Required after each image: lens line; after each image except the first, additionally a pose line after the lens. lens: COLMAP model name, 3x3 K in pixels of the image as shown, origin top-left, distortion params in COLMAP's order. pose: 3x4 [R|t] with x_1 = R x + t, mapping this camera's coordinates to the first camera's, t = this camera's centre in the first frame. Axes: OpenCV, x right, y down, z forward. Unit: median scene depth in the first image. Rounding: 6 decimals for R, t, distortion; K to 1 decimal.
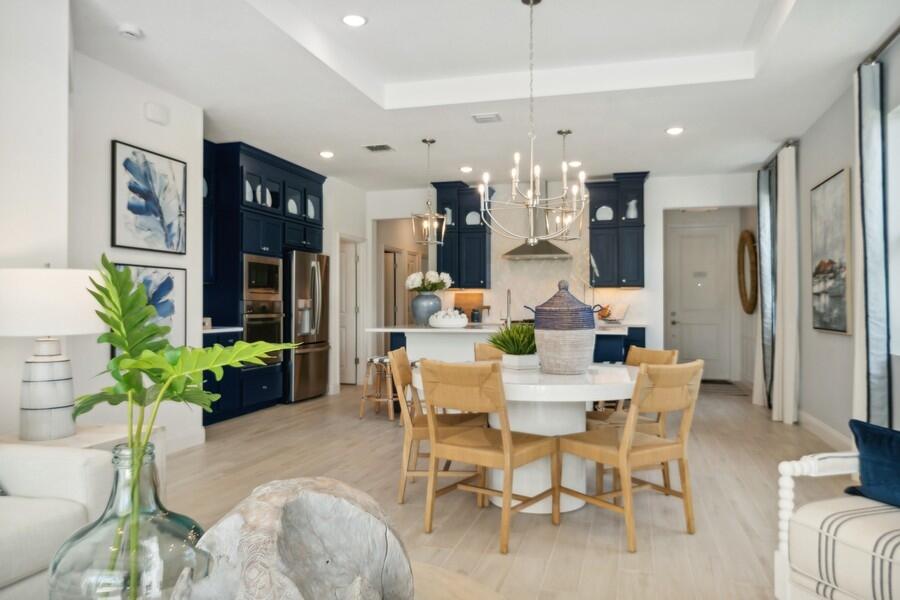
lens RADIAL K [[630.8, 0, 426.9], [0, 630.8, 300.6], [0, 0, 1]] dist [-0.002836, 0.000821]
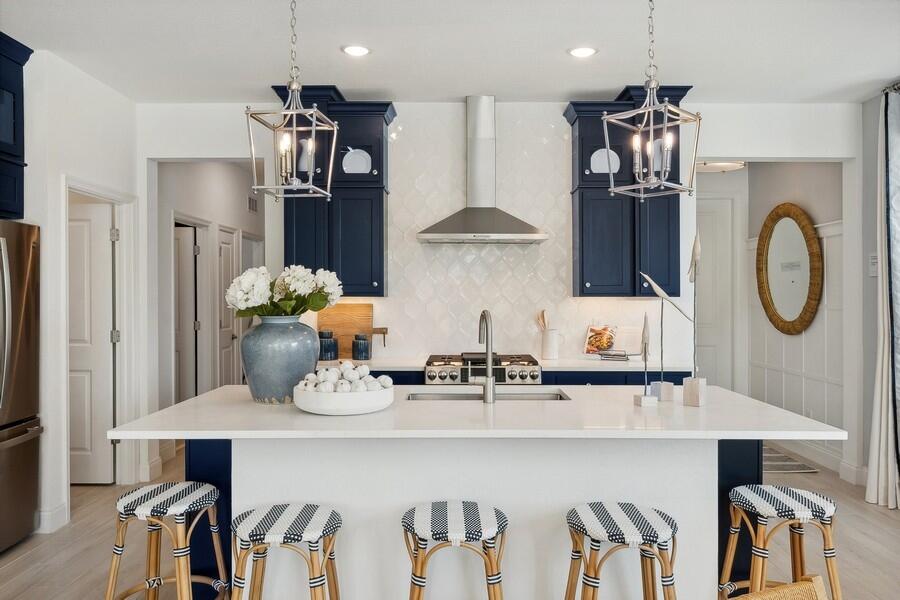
lens RADIAL K [[711.1, 0, 458.2], [0, 711.1, 295.6], [0, 0, 1]] dist [0.005441, 0.001788]
pose [[0.953458, -0.003711, 0.301502, -0.030525], [0.001697, 0.999974, 0.006941, -0.030367], [-0.301520, -0.006106, 0.953440, 0.531467]]
